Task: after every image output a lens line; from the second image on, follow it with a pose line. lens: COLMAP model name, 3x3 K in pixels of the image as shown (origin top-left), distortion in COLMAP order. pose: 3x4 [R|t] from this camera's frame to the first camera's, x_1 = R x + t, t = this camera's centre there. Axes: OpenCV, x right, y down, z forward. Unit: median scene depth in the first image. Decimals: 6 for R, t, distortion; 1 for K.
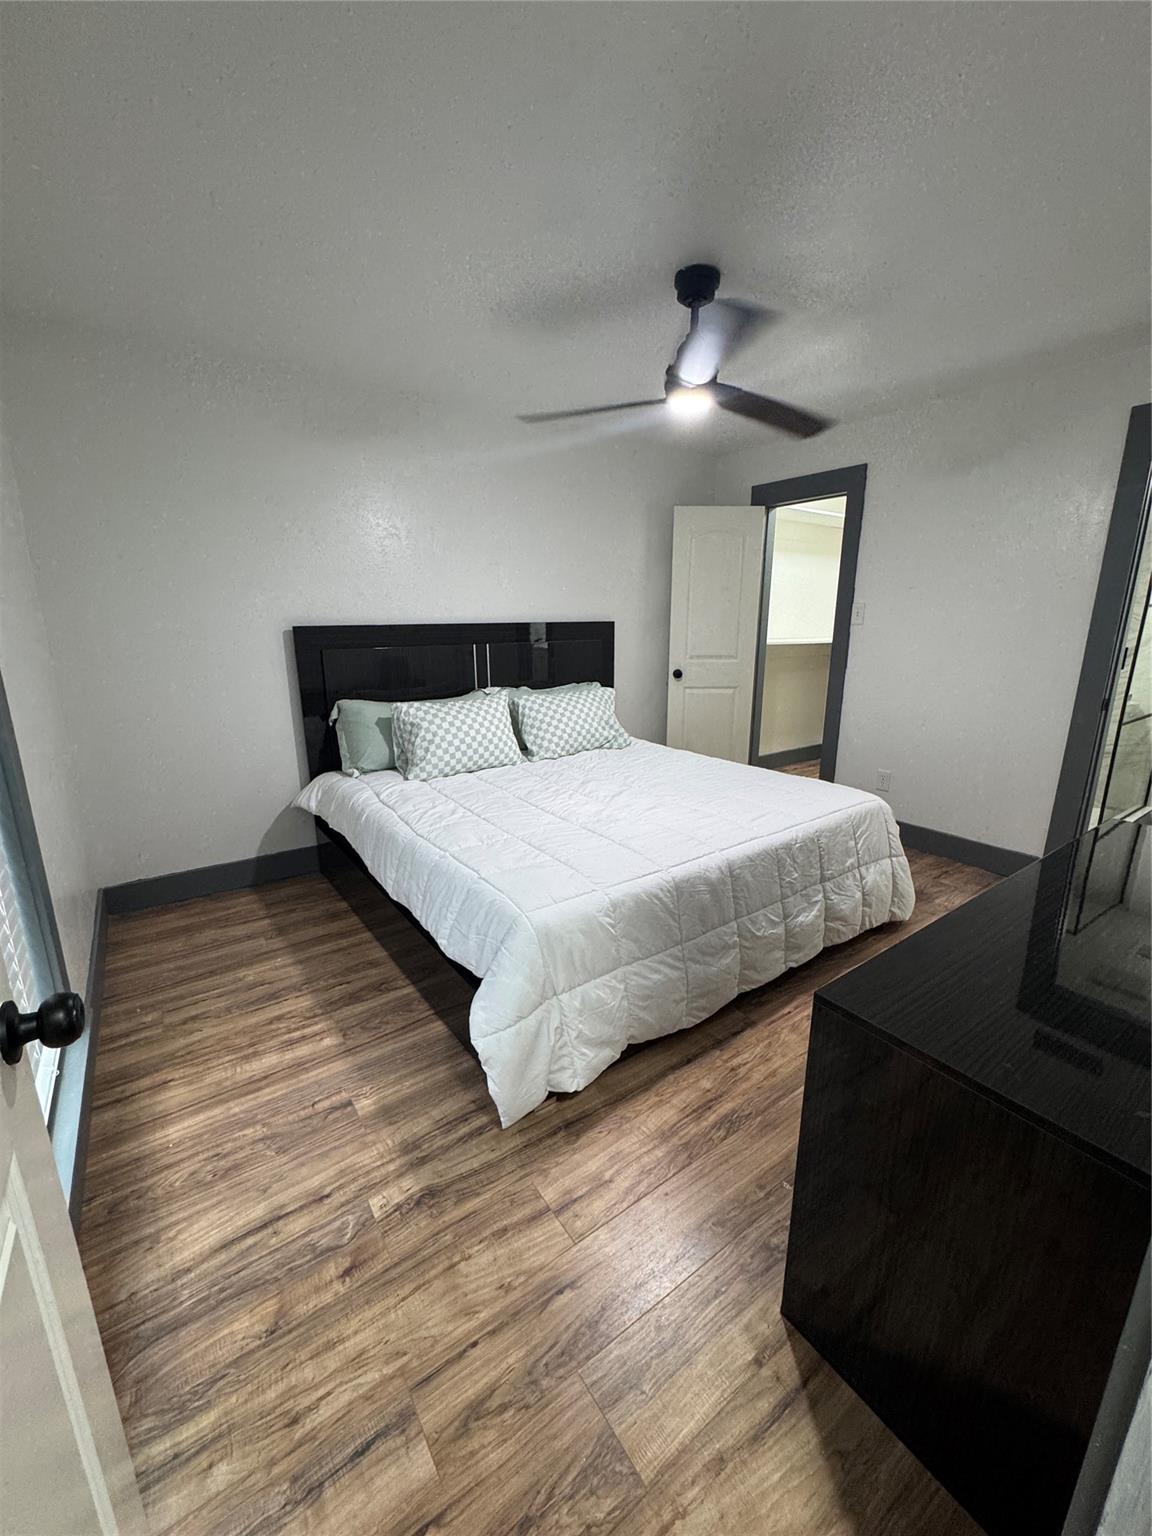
lens RADIAL K [[615.4, 0, 576.8], [0, 615.4, 769.6], [0, 0, 1]] dist [-0.001941, 0.000041]
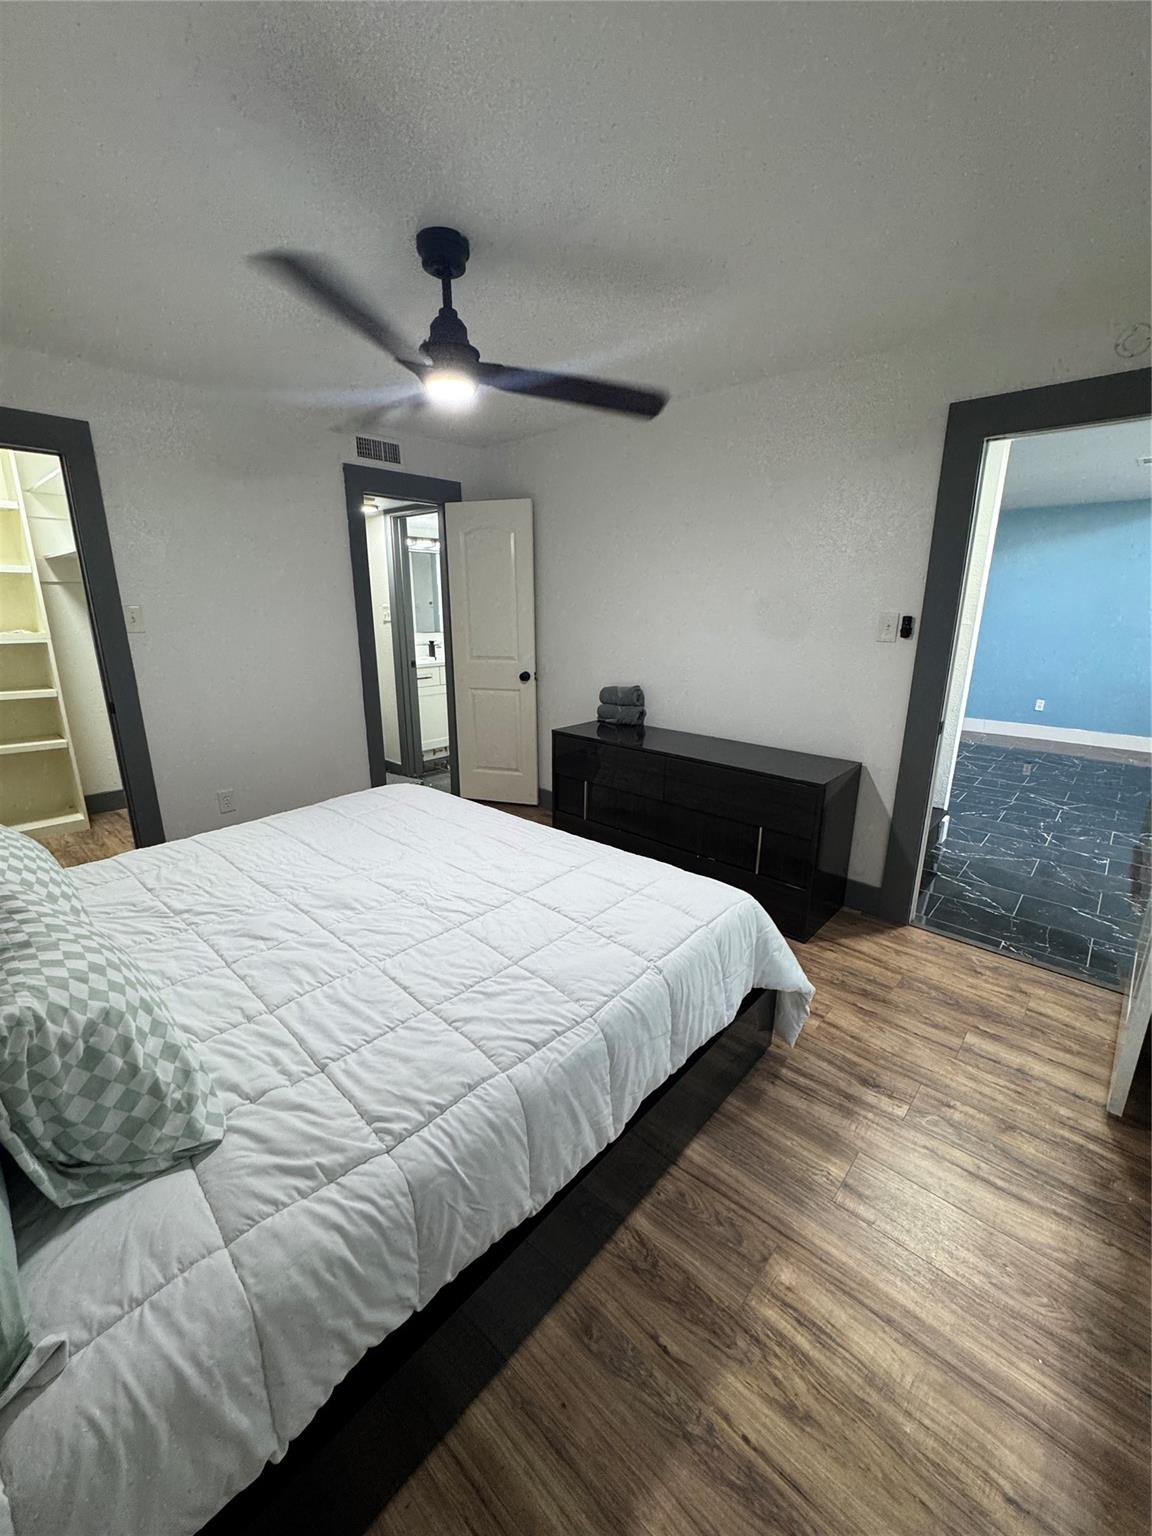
lens RADIAL K [[615.4, 0, 576.8], [0, 615.4, 769.6], [0, 0, 1]] dist [-0.001941, 0.000041]
pose [[-0.216581, -0.254619, 0.942477, -1.067361], [0.242185, 0.921201, 0.304525, -0.424643], [-0.945748, 0.294208, -0.137850, 1.434920]]
